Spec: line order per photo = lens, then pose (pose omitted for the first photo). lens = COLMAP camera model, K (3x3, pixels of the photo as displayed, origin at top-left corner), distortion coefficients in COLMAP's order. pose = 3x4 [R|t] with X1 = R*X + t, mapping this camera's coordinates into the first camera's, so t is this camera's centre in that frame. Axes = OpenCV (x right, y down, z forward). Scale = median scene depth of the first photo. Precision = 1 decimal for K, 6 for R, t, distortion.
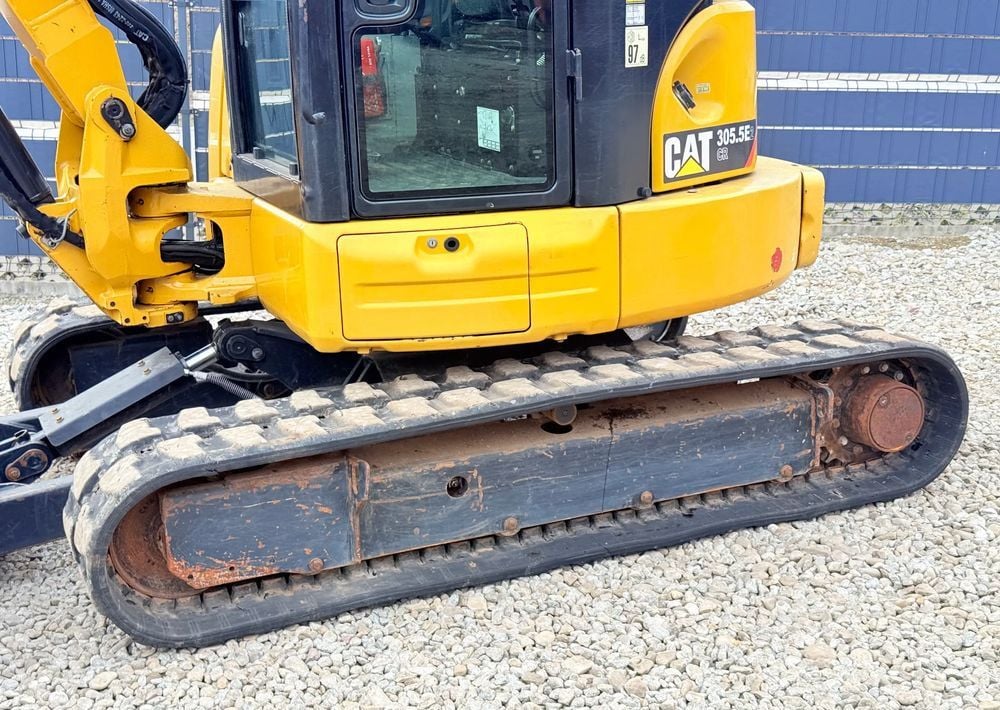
lens RADIAL K [[1387.0, 0, 497.5], [0, 1387.0, 369.0], [0, 0, 1]] dist [0.137598, 0.000000]
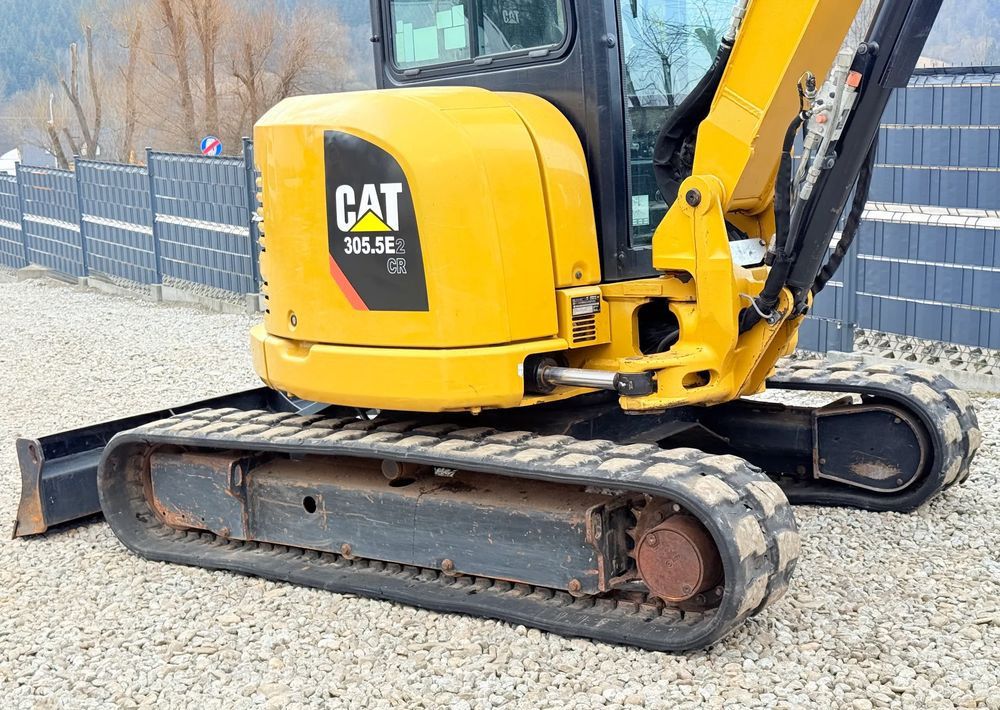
lens RADIAL K [[1387.0, 0, 514.4], [0, 1387.0, 375.7], [0, 0, 1]] dist [0.137598, 0.000000]
pose [[0.511474, 0.133985, -0.848788, 1.056734], [-0.195212, 0.980060, 0.037073, -0.106034], [0.836831, 0.146731, 0.527431, 0.446419]]
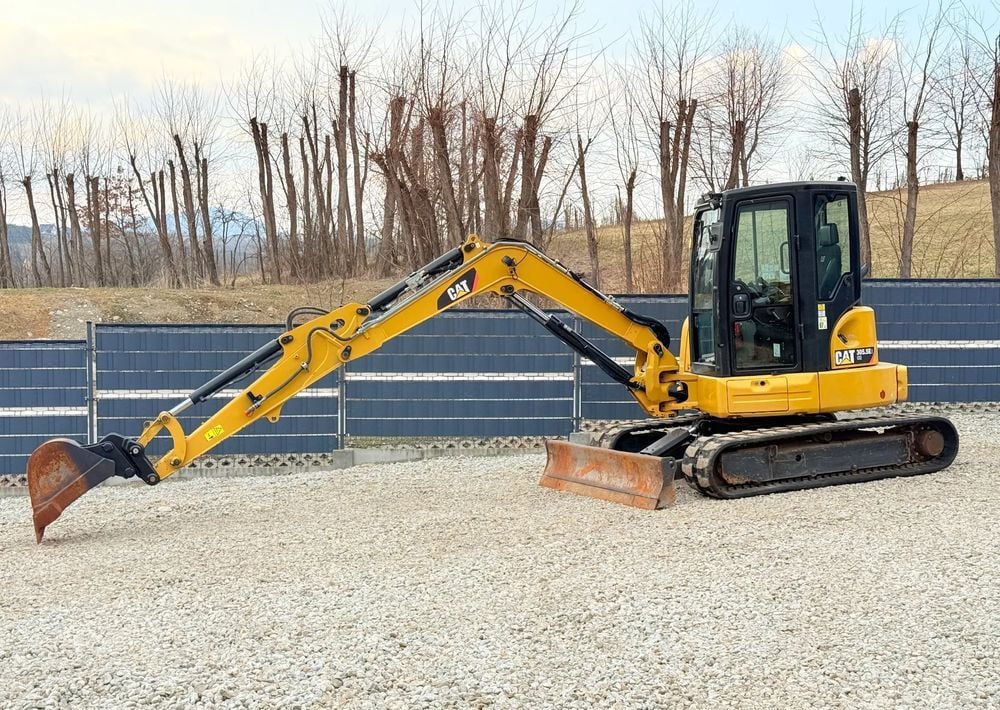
lens RADIAL K [[1387.0, 0, 511.8], [0, 1387.0, 380.2], [0, 0, 1]] dist [0.137598, 0.000000]
pose [[0.999098, -0.029650, 0.030386, -0.723444], [0.035411, 0.976802, -0.211198, 0.524743], [-0.023419, 0.212084, 0.976971, -1.984478]]
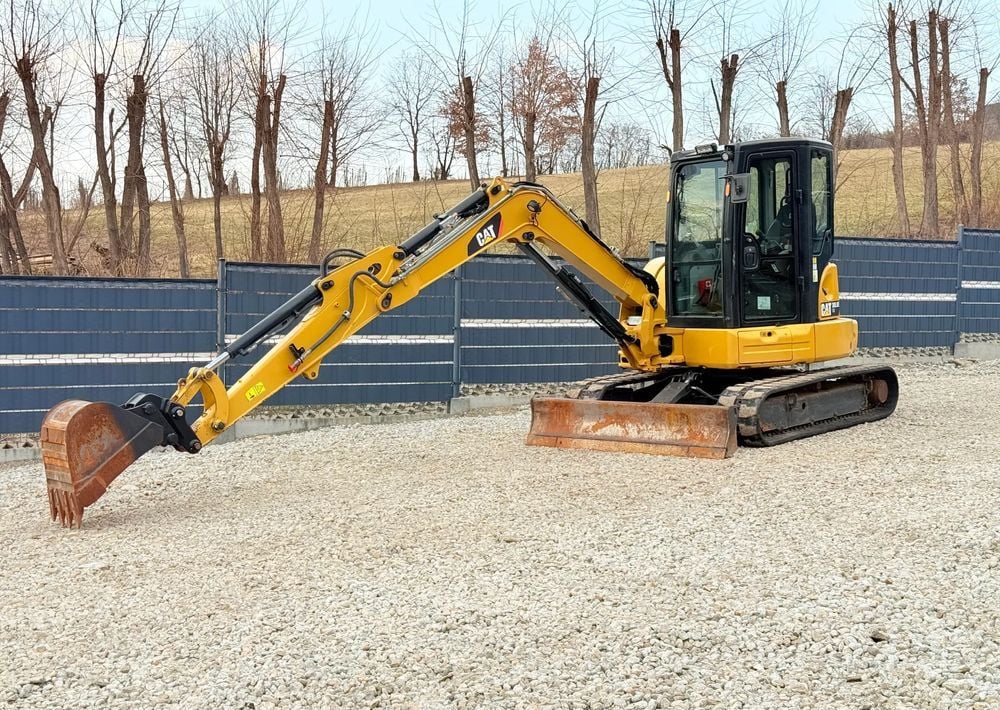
lens RADIAL K [[1387.0, 0, 500.3], [0, 1387.0, 379.5], [0, 0, 1]] dist [0.137598, 0.000000]
pose [[0.902070, -0.044839, 0.429254, -1.943598], [0.131468, 0.975869, -0.174341, 0.470392], [-0.411079, 0.213701, 0.886197, -1.514377]]
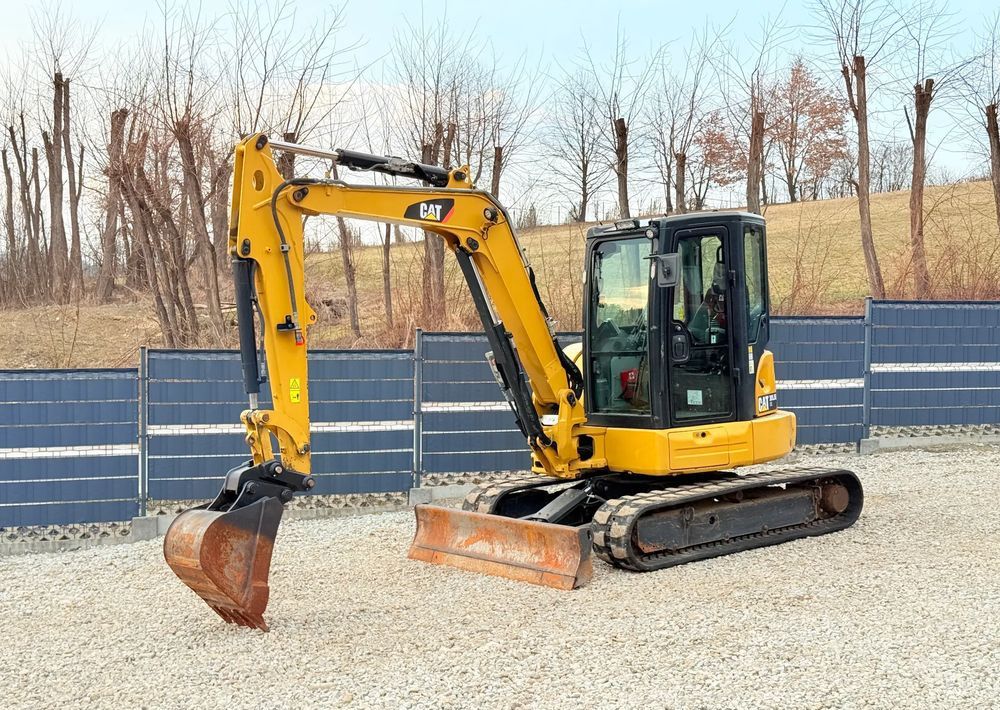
lens RADIAL K [[1387.0, 0, 512.0], [0, 1387.0, 382.3], [0, 0, 1]] dist [0.137598, 0.000000]
pose [[0.970583, -0.038267, 0.237708, -1.017878], [0.090610, 0.972761, -0.213369, 0.355274], [-0.223068, 0.228631, 0.947612, -1.544927]]
